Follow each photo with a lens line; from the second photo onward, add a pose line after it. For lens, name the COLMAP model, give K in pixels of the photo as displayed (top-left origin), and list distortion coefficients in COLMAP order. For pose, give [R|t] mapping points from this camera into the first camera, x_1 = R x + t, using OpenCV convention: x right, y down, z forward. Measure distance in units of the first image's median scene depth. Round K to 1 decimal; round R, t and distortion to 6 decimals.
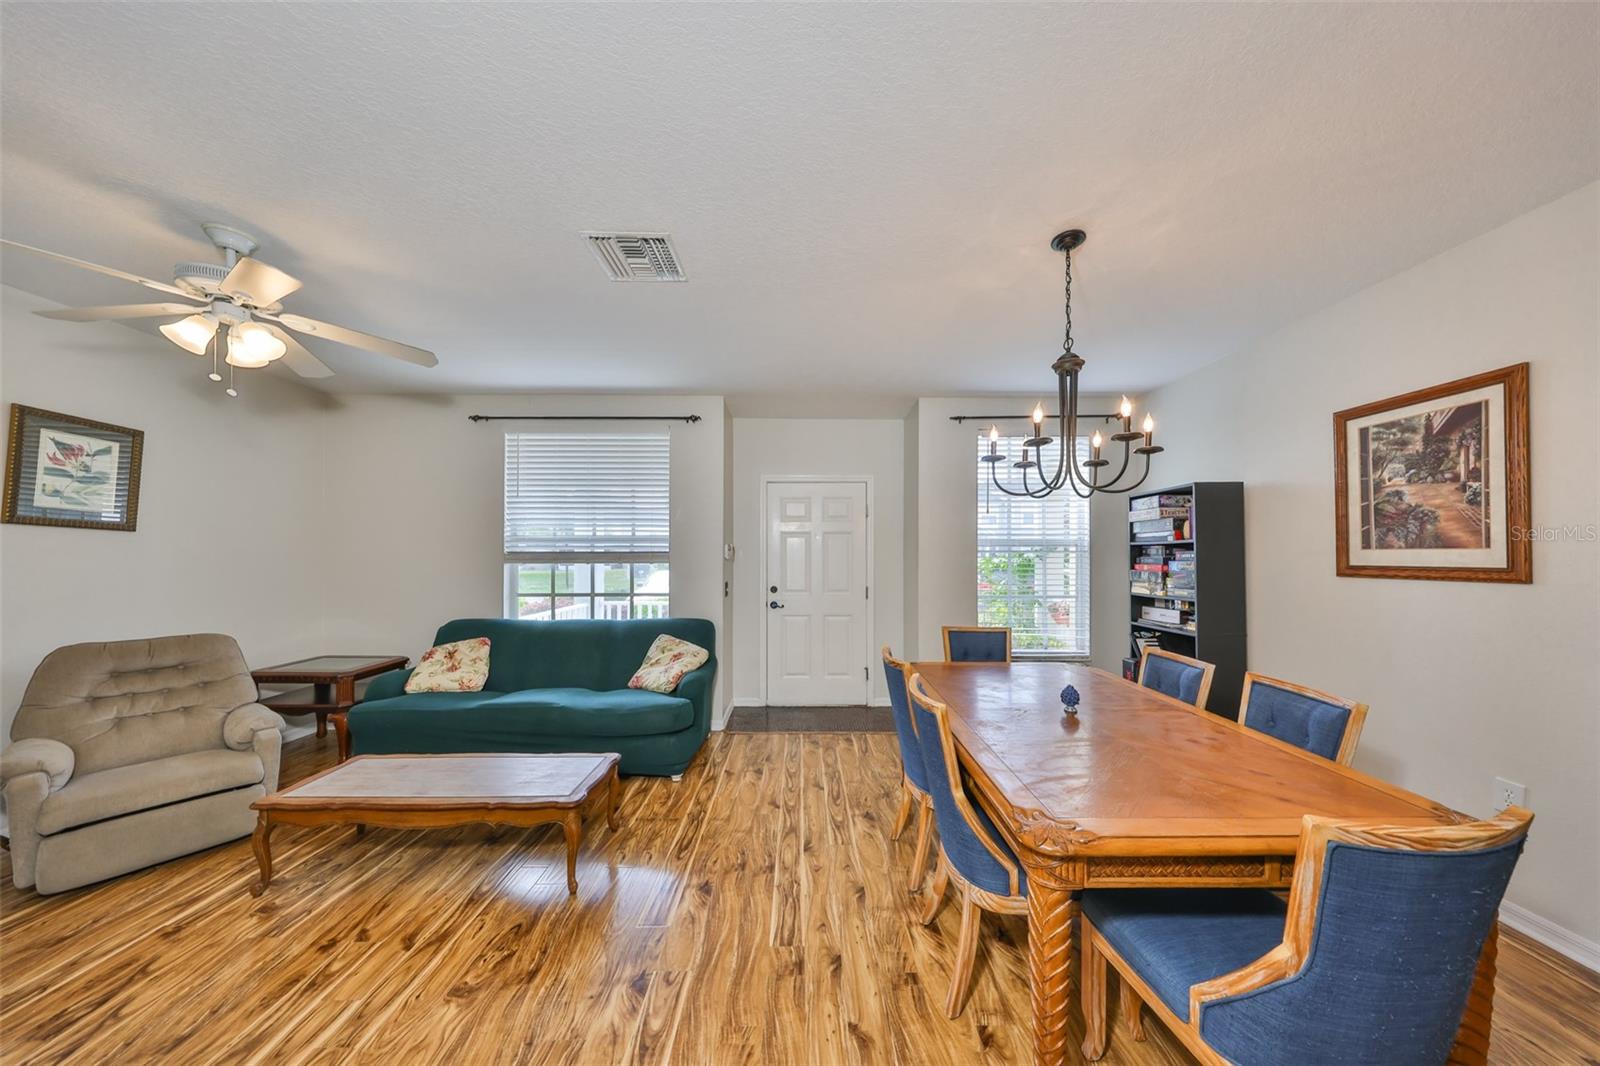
lens RADIAL K [[493.2, 0, 809.1], [0, 493.2, 557.6], [0, 0, 1]] dist [-0.001885, 0.000650]
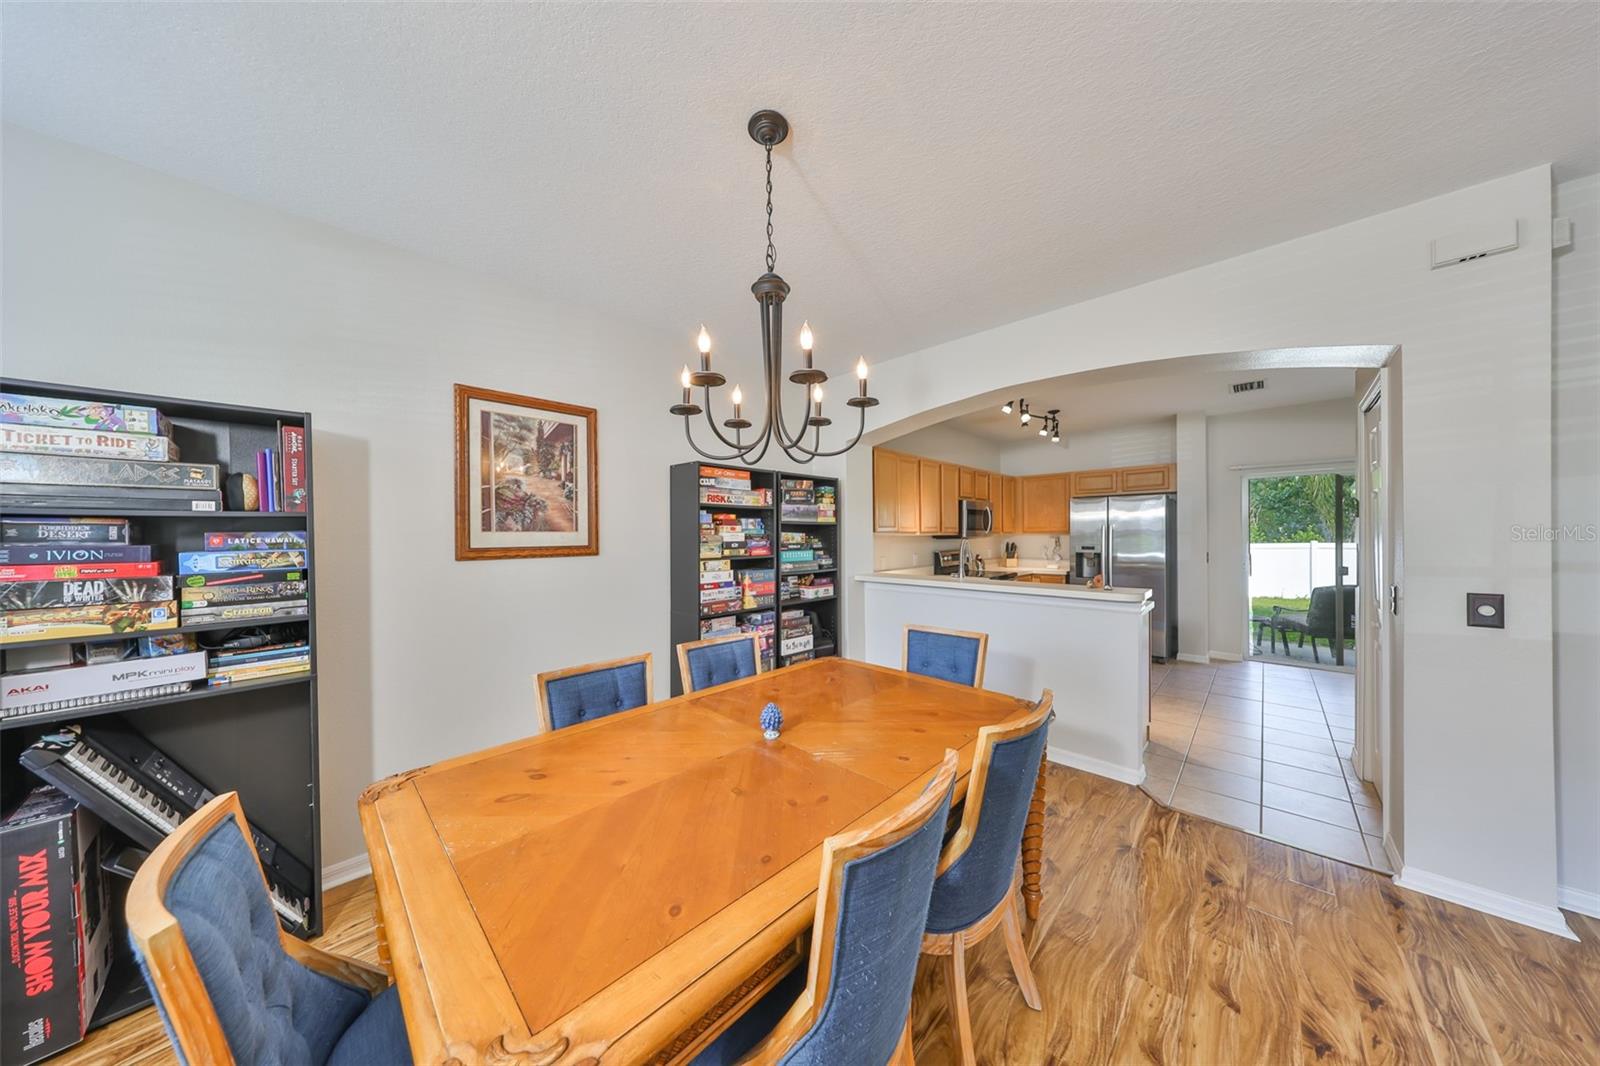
lens RADIAL K [[493.2, 0, 801.7], [0, 493.2, 530.8], [0, 0, 1]] dist [-0.001885, 0.000650]
pose [[-0.713573, 0.007717, 0.700538, -0.043550], [0.009440, 0.999954, -0.001400, -0.010254], [-0.700517, 0.005614, -0.713613, 1.214600]]
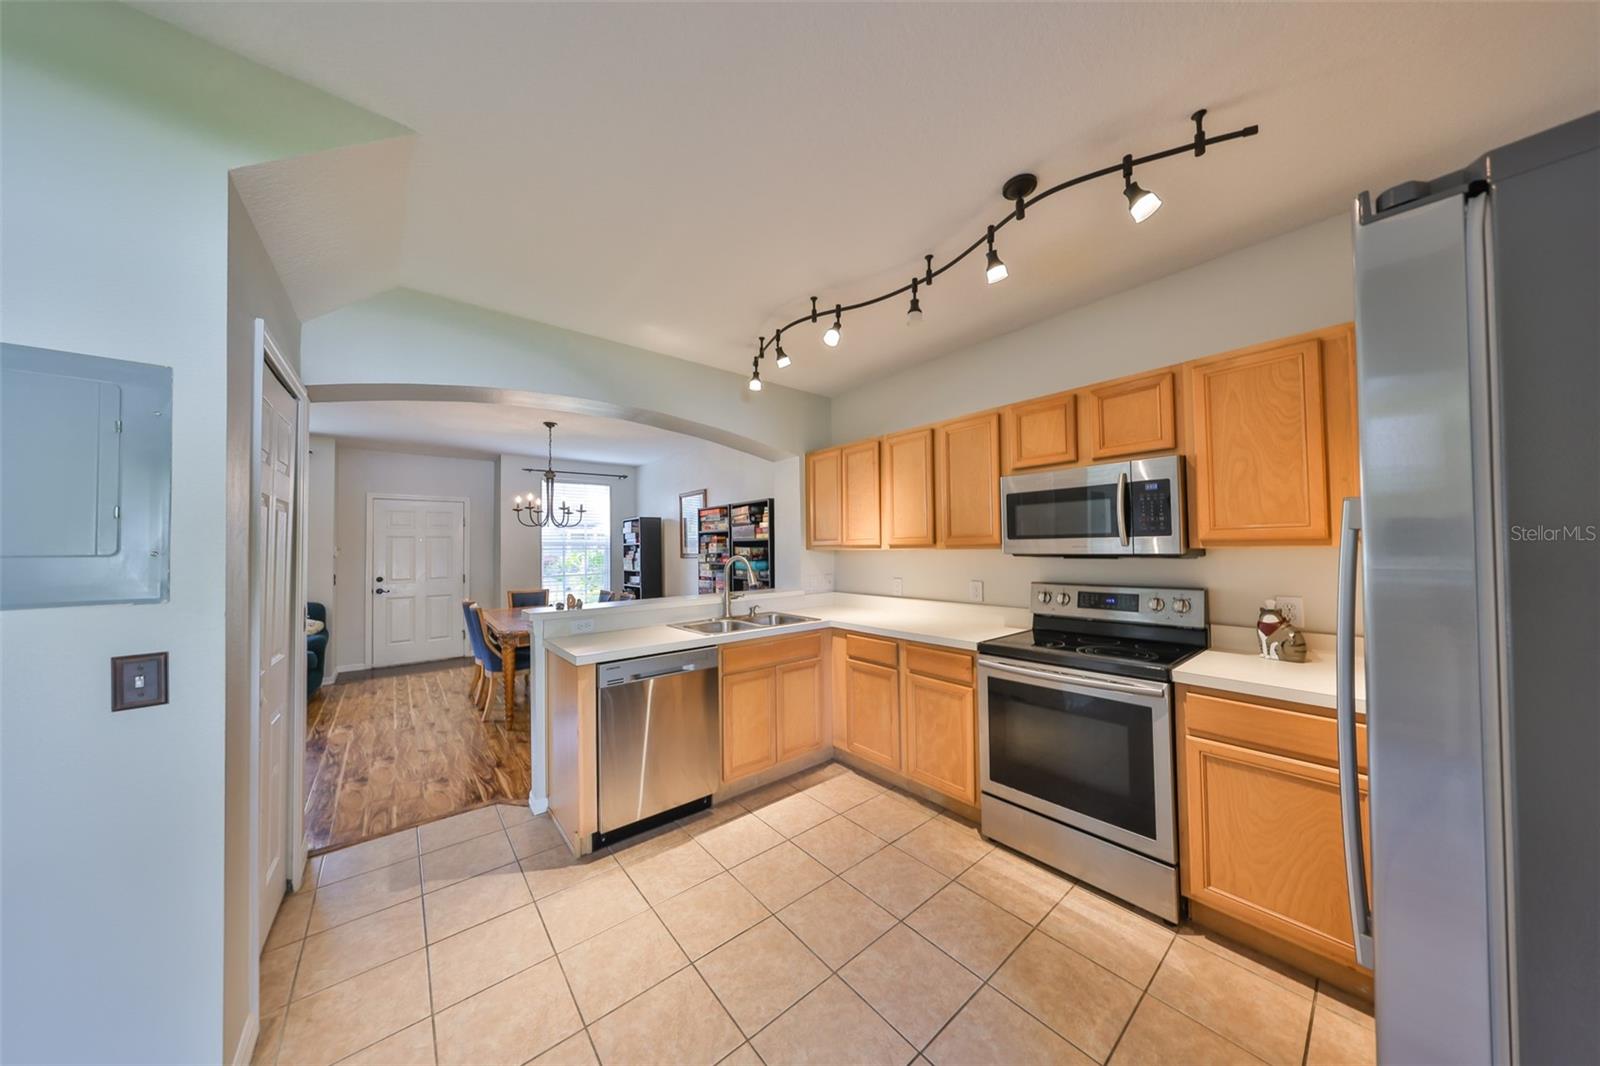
lens RADIAL K [[493.2, 0, 801.3], [0, 493.2, 539.3], [0, 0, 1]] dist [-0.001885, 0.000650]
pose [[0.780792, 0.001942, 0.624788, -0.026475], [0.015201, 0.999640, -0.022104, 0.006542], [-0.624606, 0.026755, 0.780481, -1.336828]]
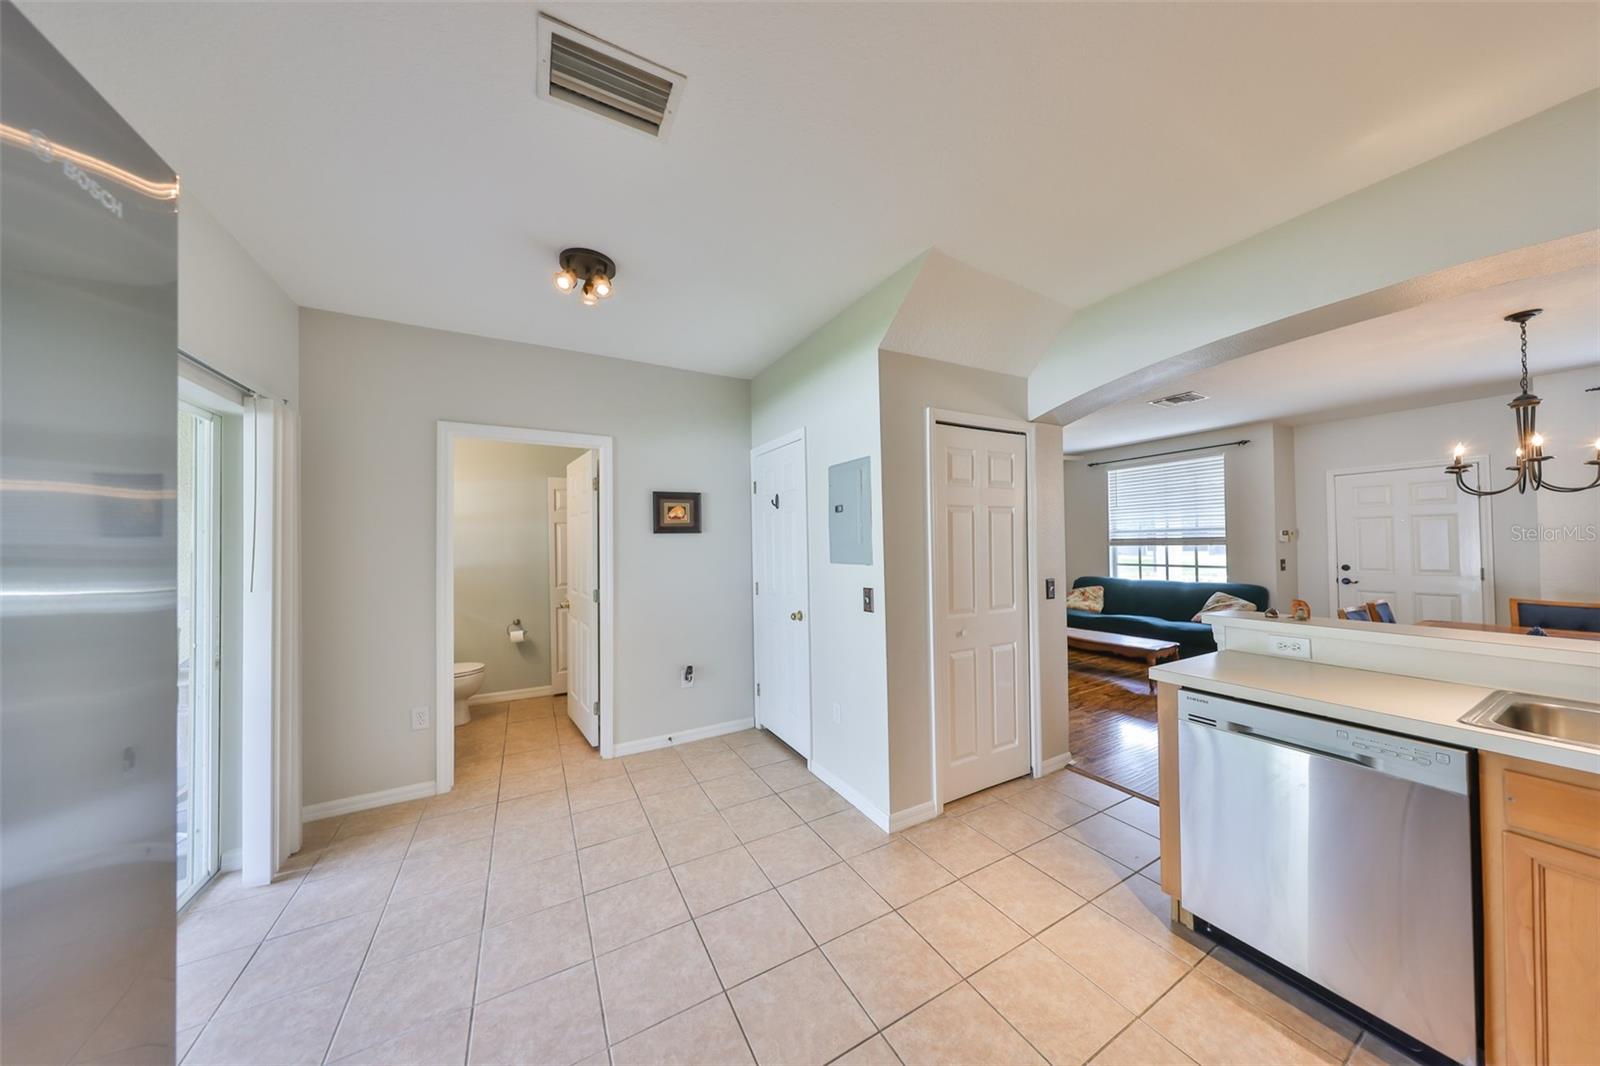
lens RADIAL K [[493.2, 0, 809.4], [0, 493.2, 535.9], [0, 0, 1]] dist [-0.001885, 0.000650]
pose [[0.484439, -0.020519, -0.874584, 0.604753], [0.007319, 0.999785, -0.019403, 0.006309], [0.874794, 0.002999, 0.484485, -1.190075]]
